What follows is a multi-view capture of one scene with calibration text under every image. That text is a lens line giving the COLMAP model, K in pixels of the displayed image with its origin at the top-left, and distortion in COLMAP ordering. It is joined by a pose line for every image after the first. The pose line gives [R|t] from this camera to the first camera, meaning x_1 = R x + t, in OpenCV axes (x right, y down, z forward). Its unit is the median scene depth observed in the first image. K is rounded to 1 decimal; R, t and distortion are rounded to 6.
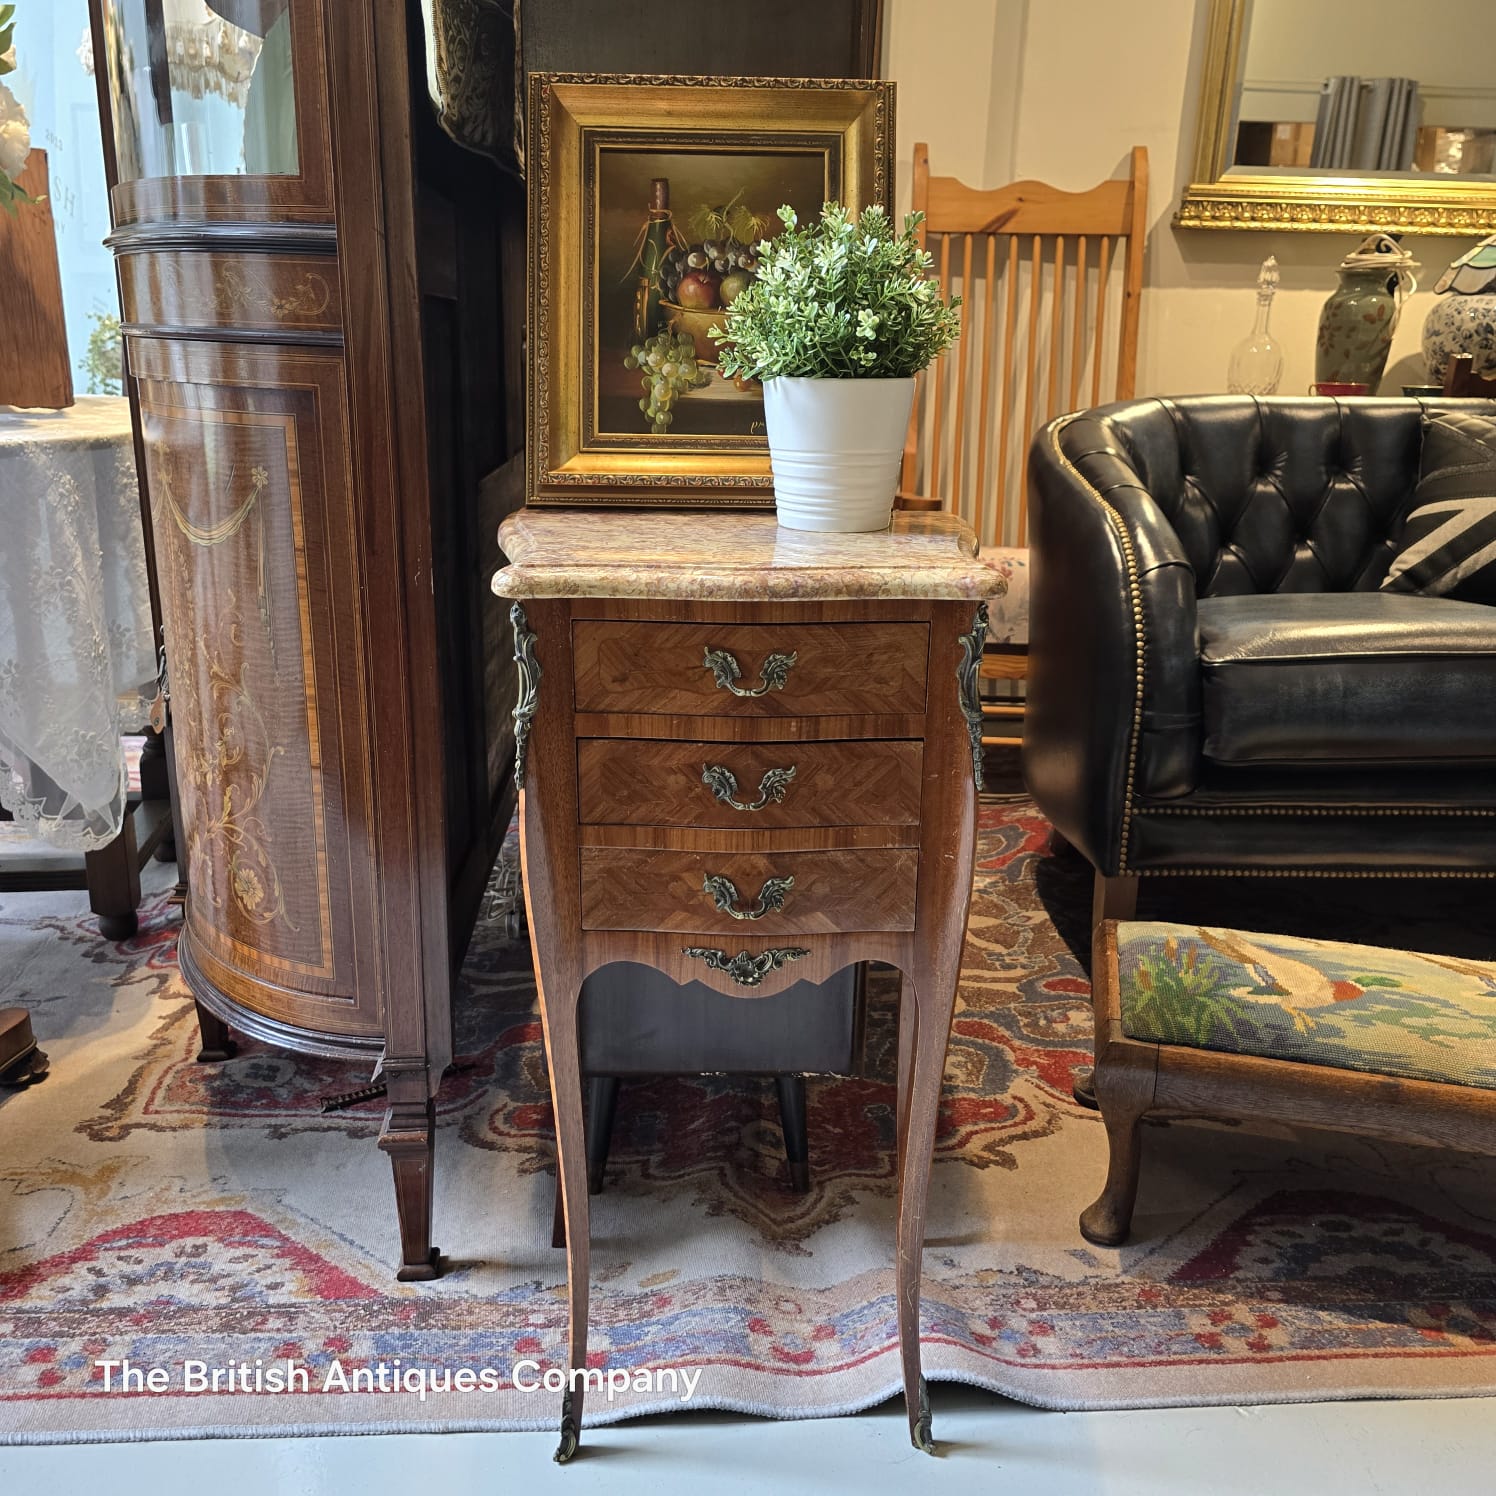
lens RADIAL K [[1596.6, 0, 726.9], [0, 1596.6, 754.9], [0, 0, 1]] dist [0.080206, -0.104914]
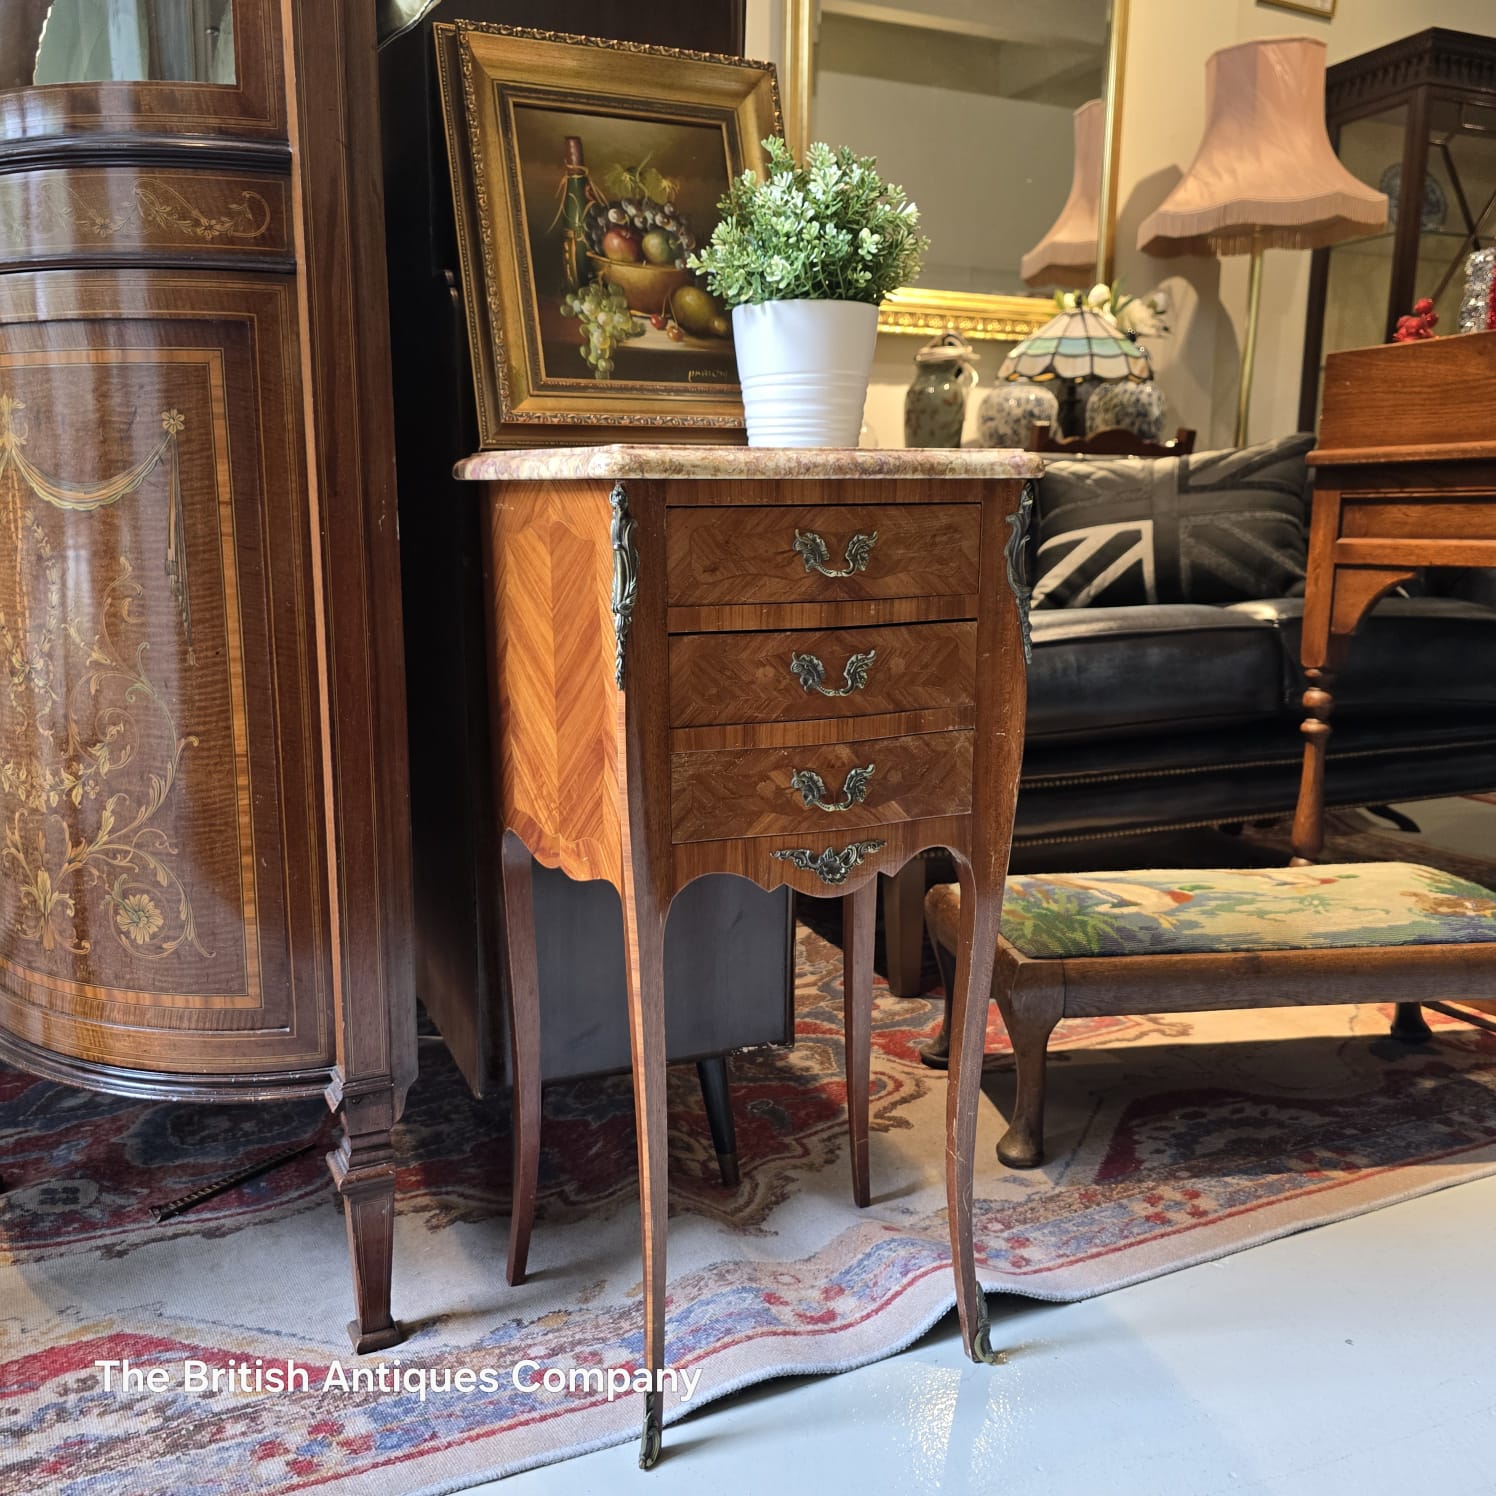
lens RADIAL K [[1584.7, 0, 800.0], [0, 1584.7, 744.9], [0, 0, 1]] dist [0.067401, -0.067752]
pose [[0.909651, -0.080559, 0.407487, -0.319726], [0.131544, 0.986390, -0.098646, 0.122929], [-0.393994, 0.143336, 0.907868, 0.082897]]
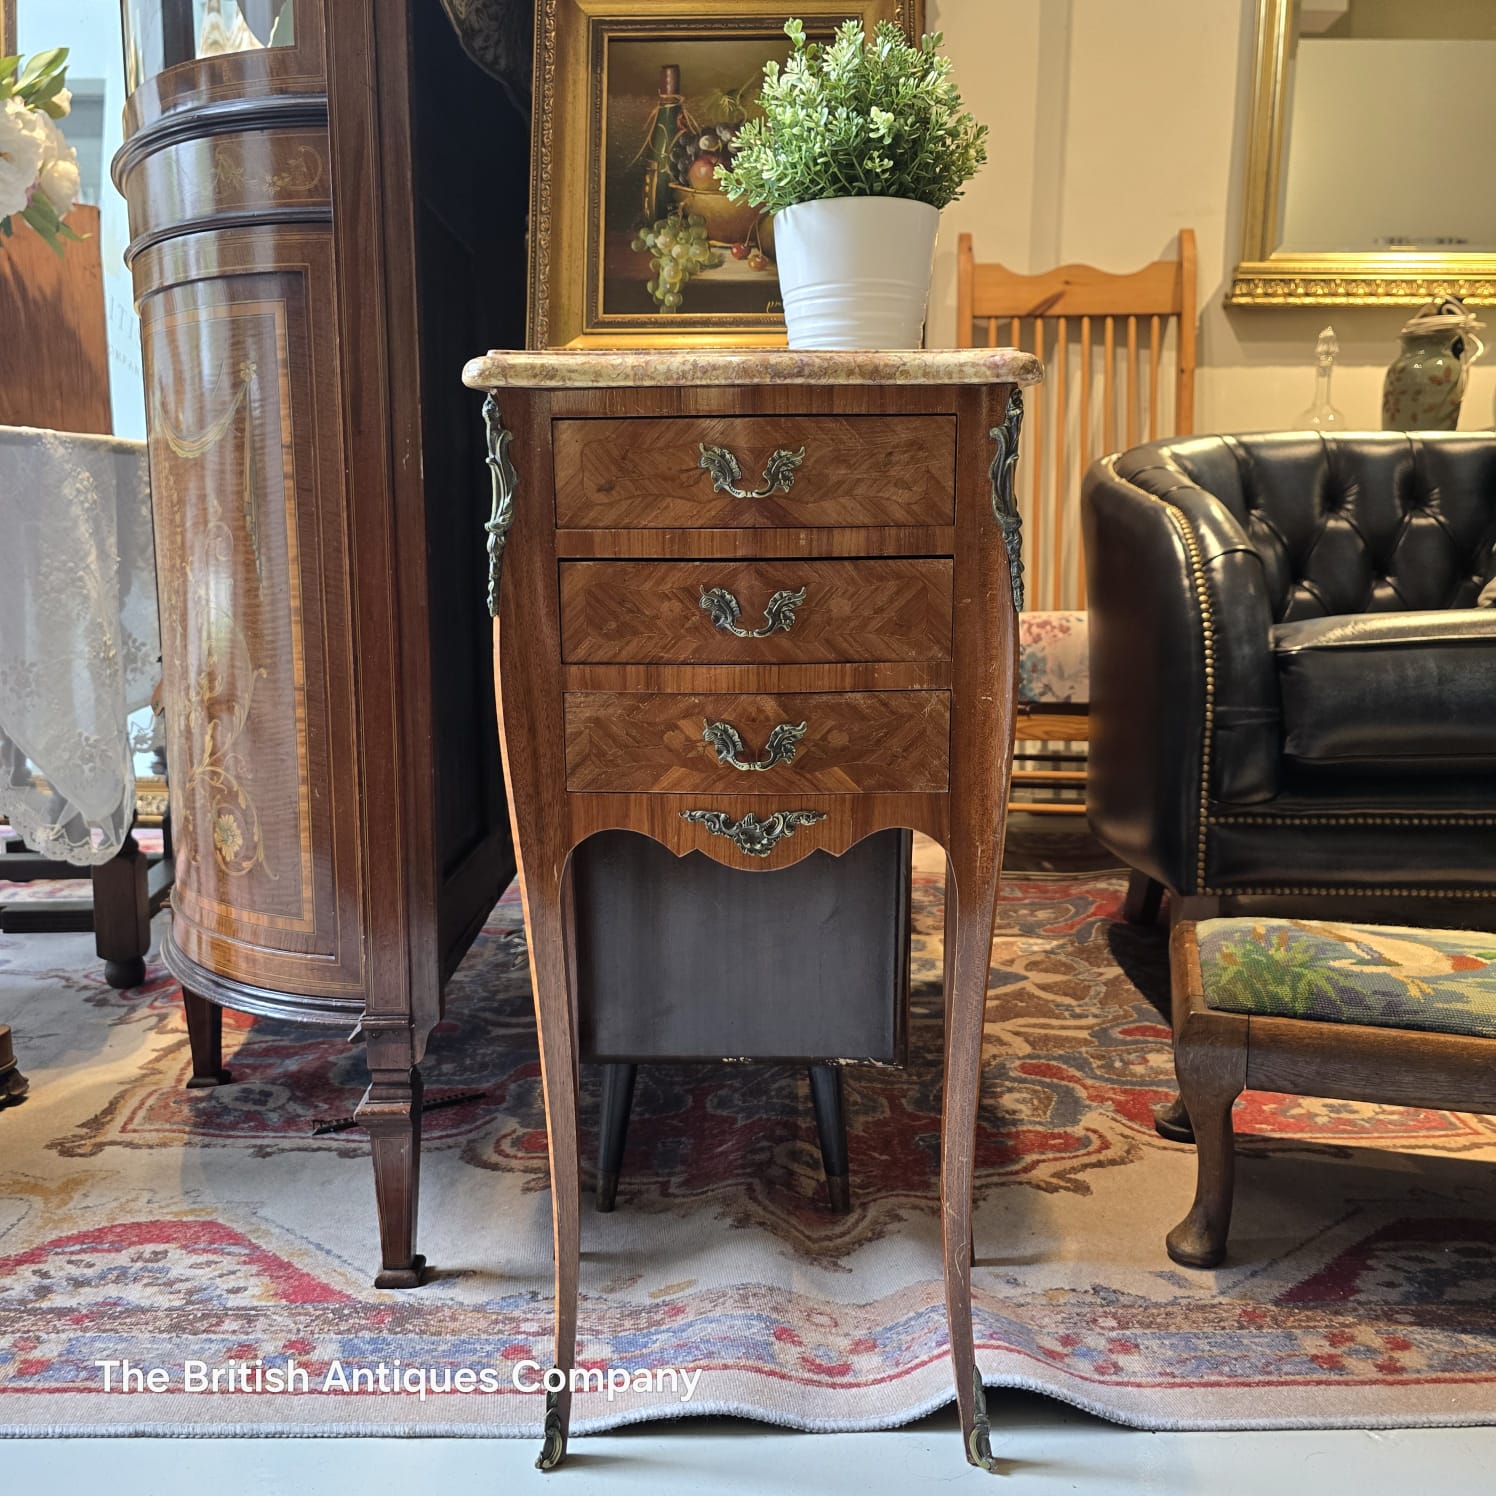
lens RADIAL K [[1571.0, 0, 705.0], [0, 1571.0, 755.9], [0, 0, 1]] dist [0.062223, -0.071532]
pose [[0.998029, -0.008683, -0.062157, 0.031083], [-0.001065, 0.987897, -0.155109, 0.178303], [0.062751, 0.154870, 0.985940, 0.122131]]
